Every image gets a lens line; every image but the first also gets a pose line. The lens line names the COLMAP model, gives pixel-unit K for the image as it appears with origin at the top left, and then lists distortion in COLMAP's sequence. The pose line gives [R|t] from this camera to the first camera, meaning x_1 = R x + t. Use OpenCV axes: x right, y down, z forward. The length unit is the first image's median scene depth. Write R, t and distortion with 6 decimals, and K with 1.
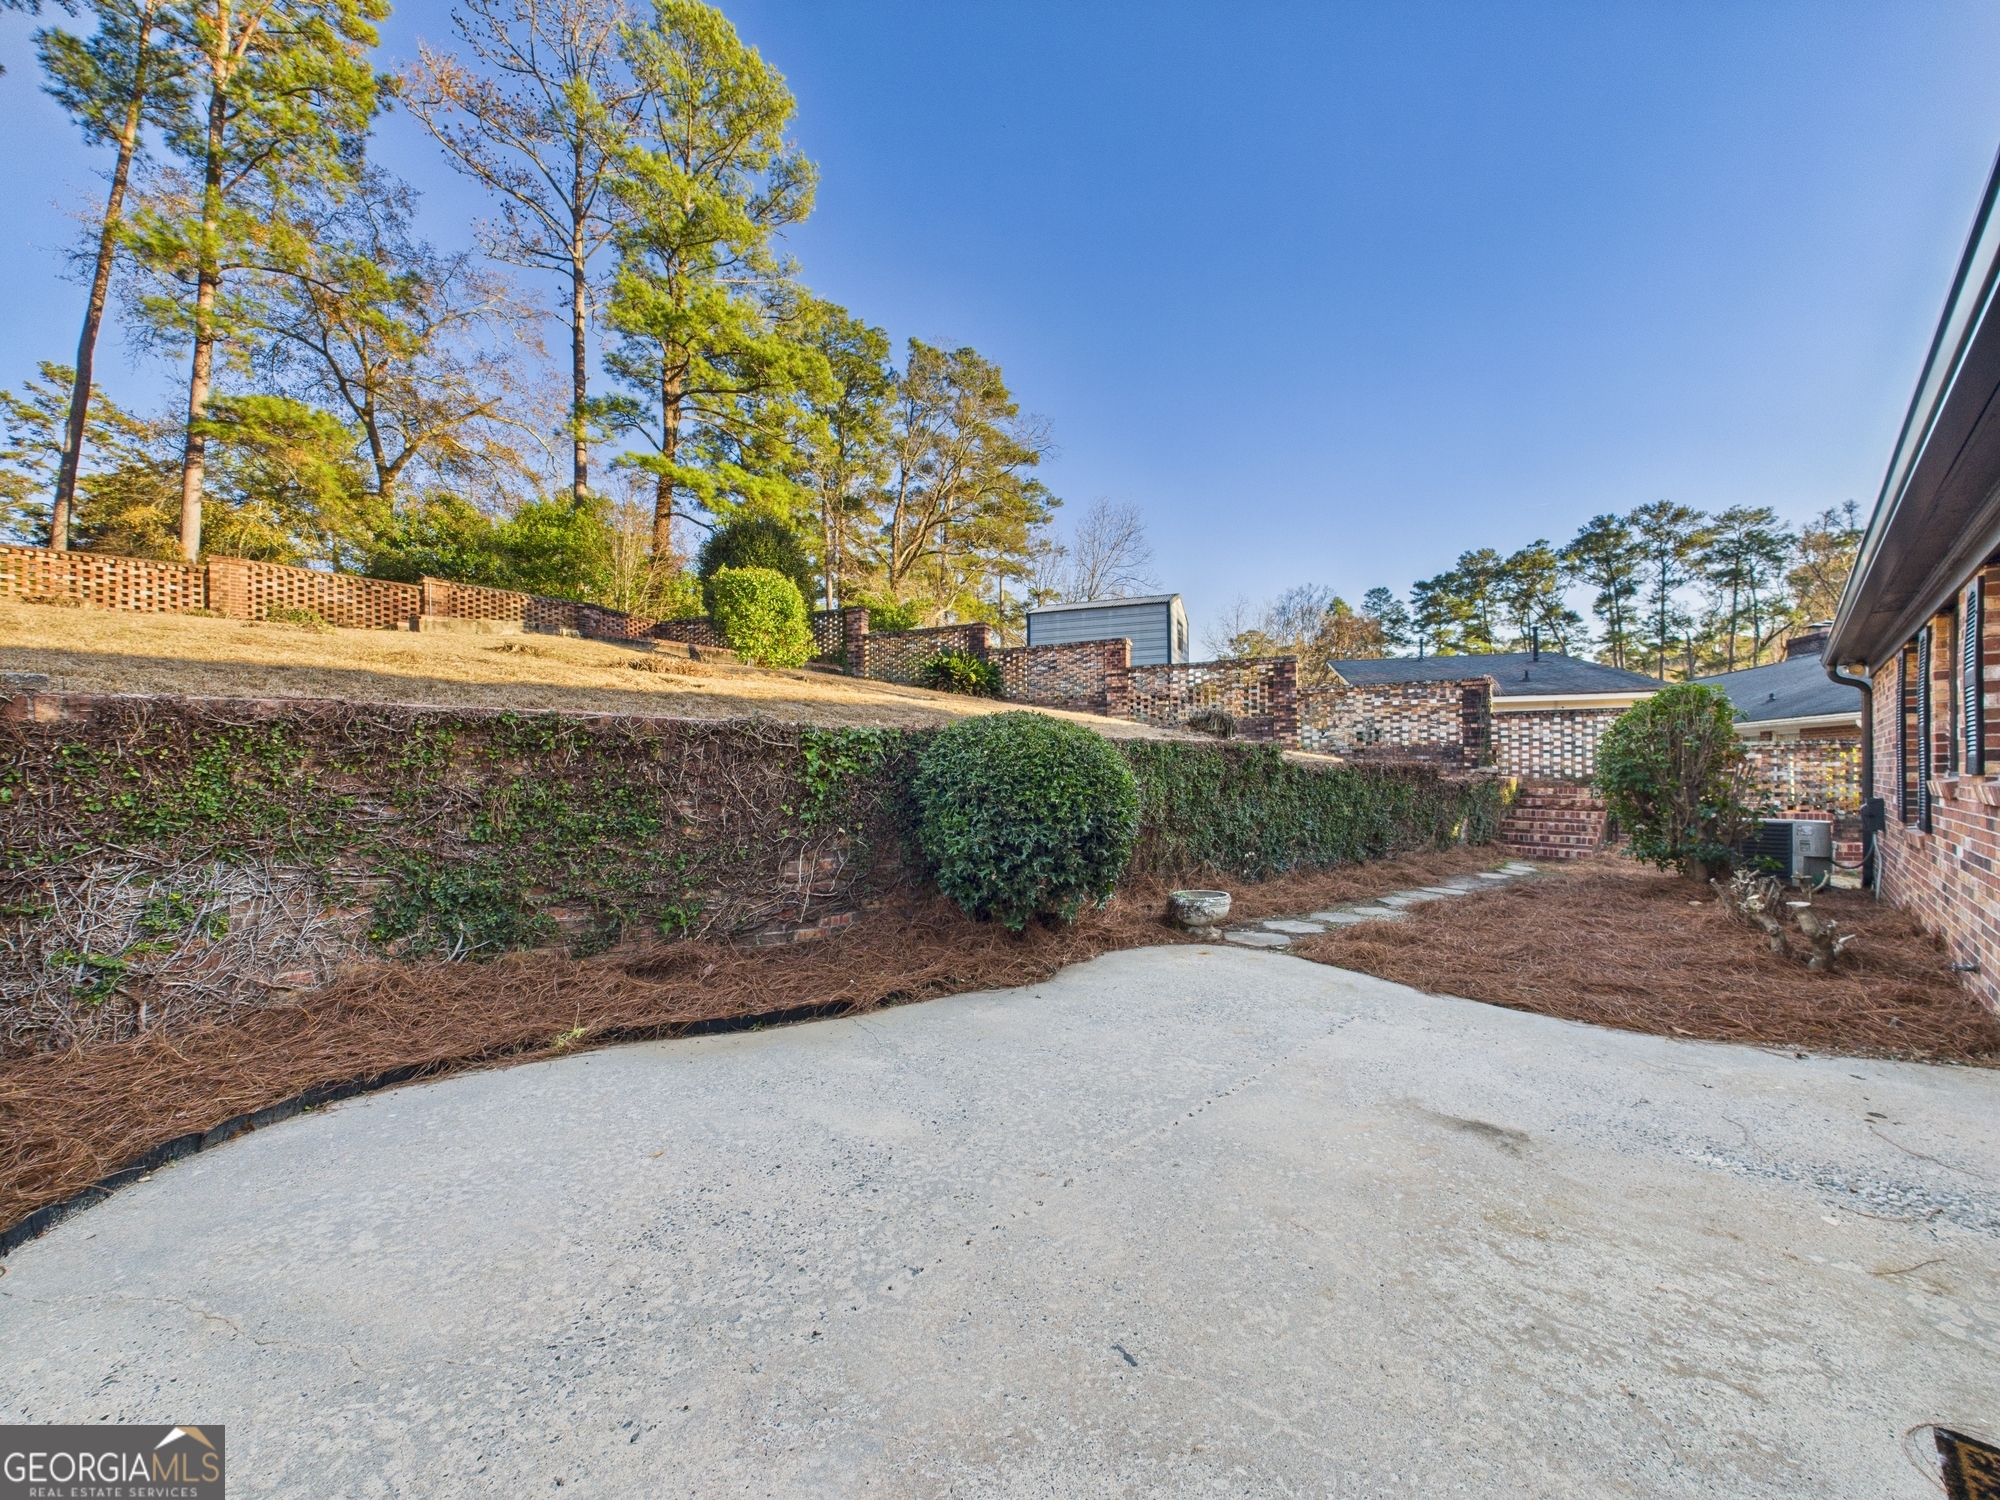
lens RADIAL K [[801.6, 0, 1001.8], [0, 801.6, 768.4], [0, 0, 1]] dist [0.000327, 0.000035]
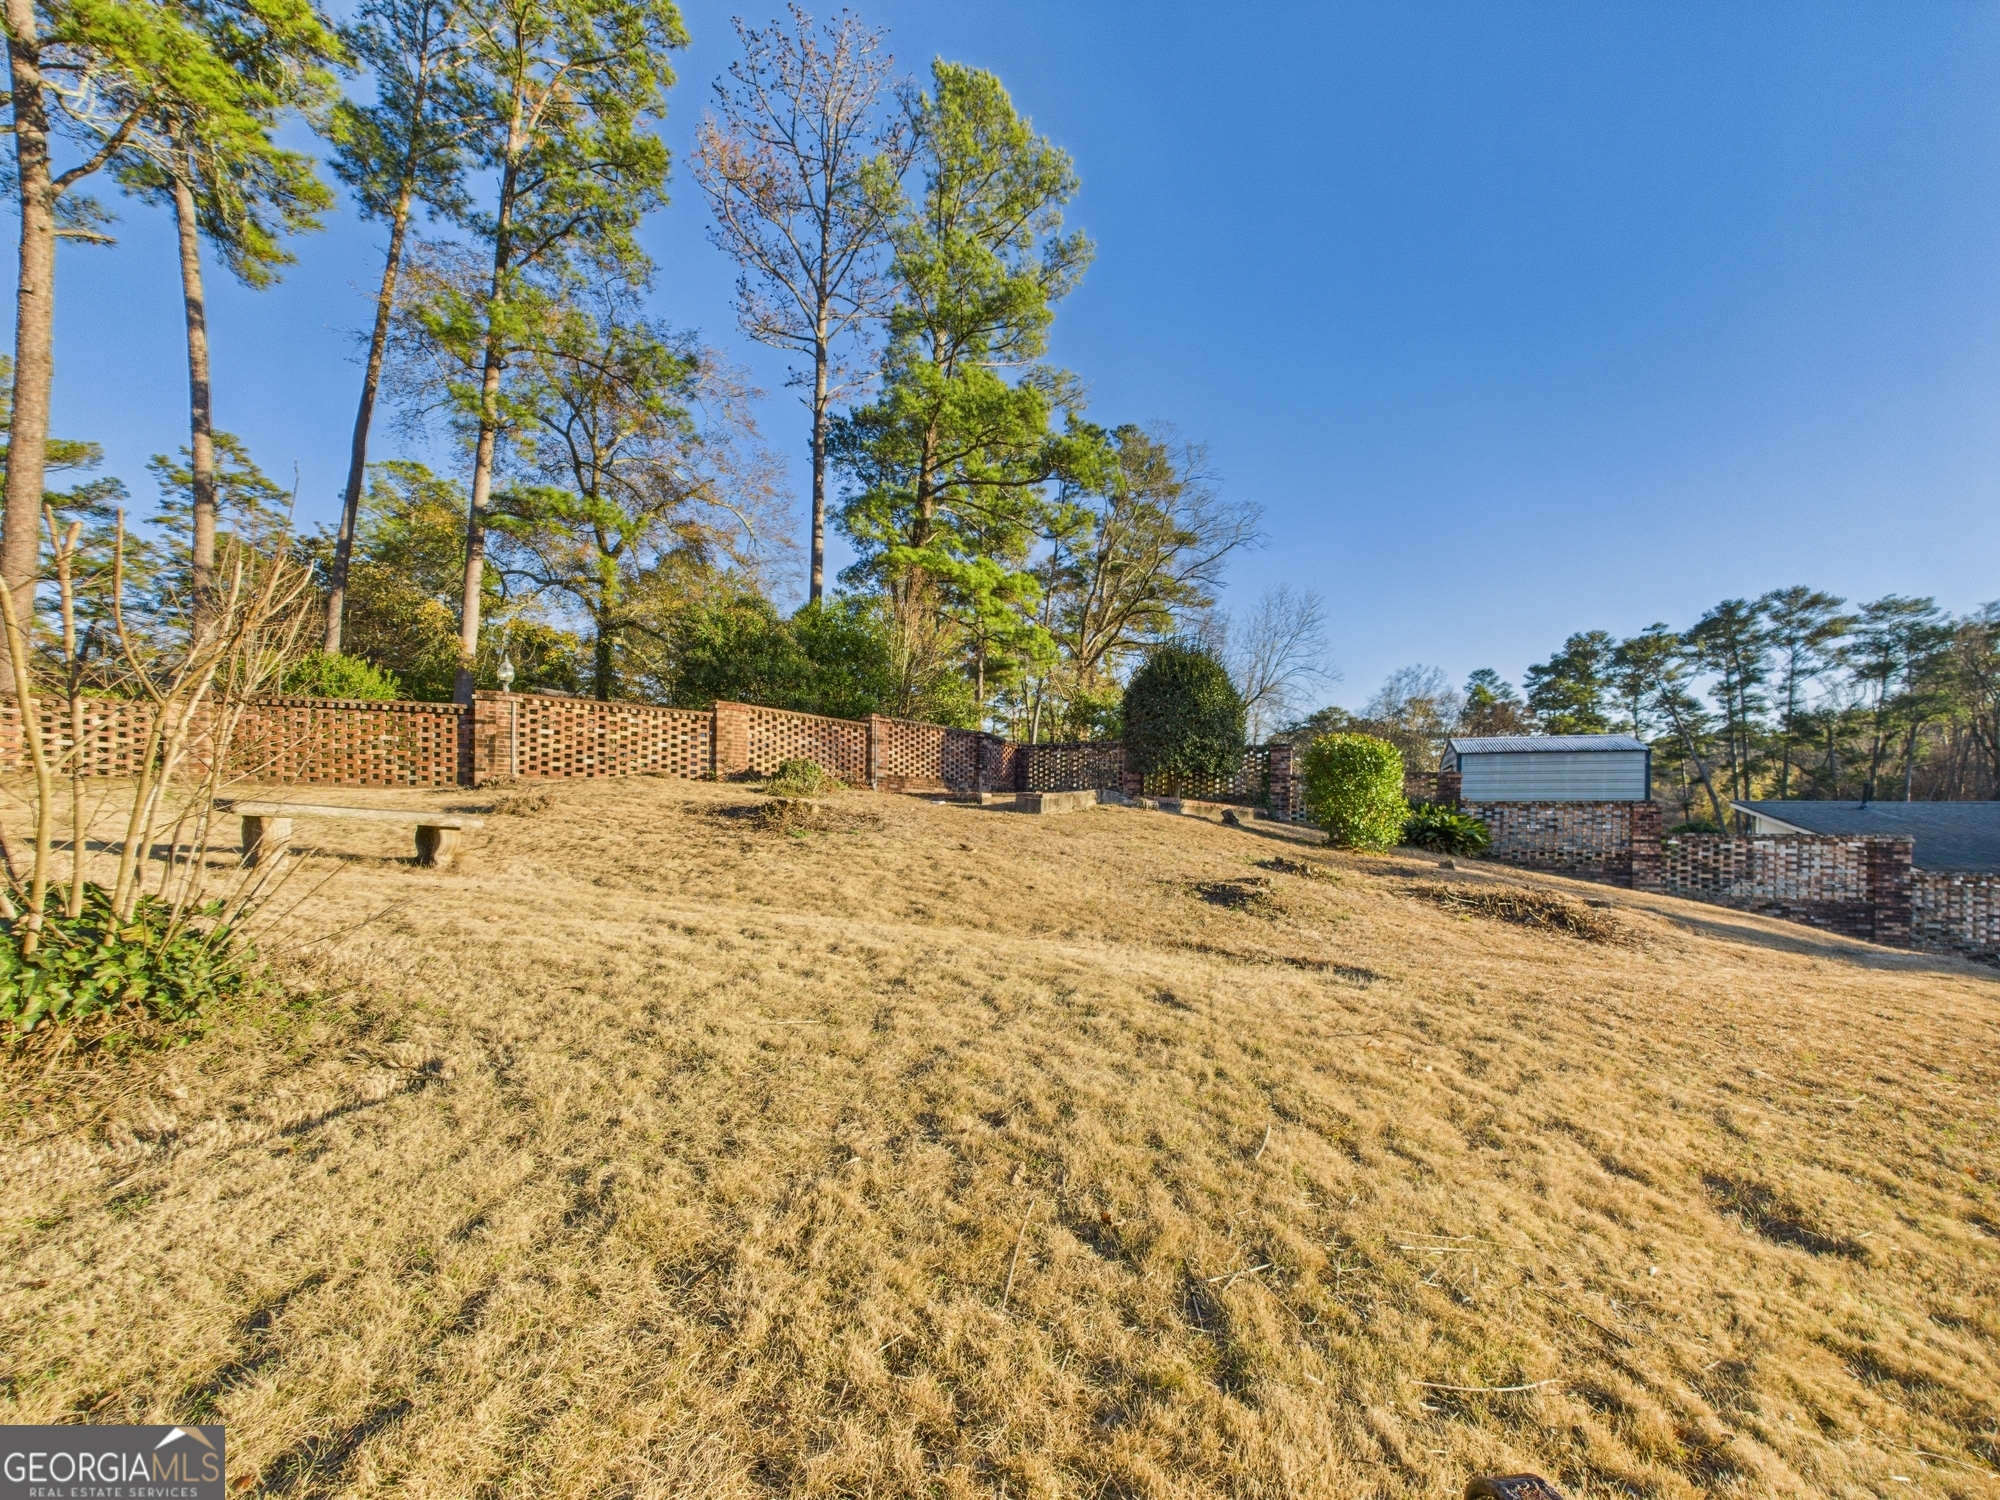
lens RADIAL K [[798.8, 0, 992.6], [0, 798.8, 830.5], [0, 0, 1]] dist [0.000350, 0.000238]
pose [[0.999308, 0.026220, -0.026363, -0.114883], [-0.026115, 0.999650, 0.004331, -0.023415], [0.026467, -0.003640, 0.999643, 0.020067]]
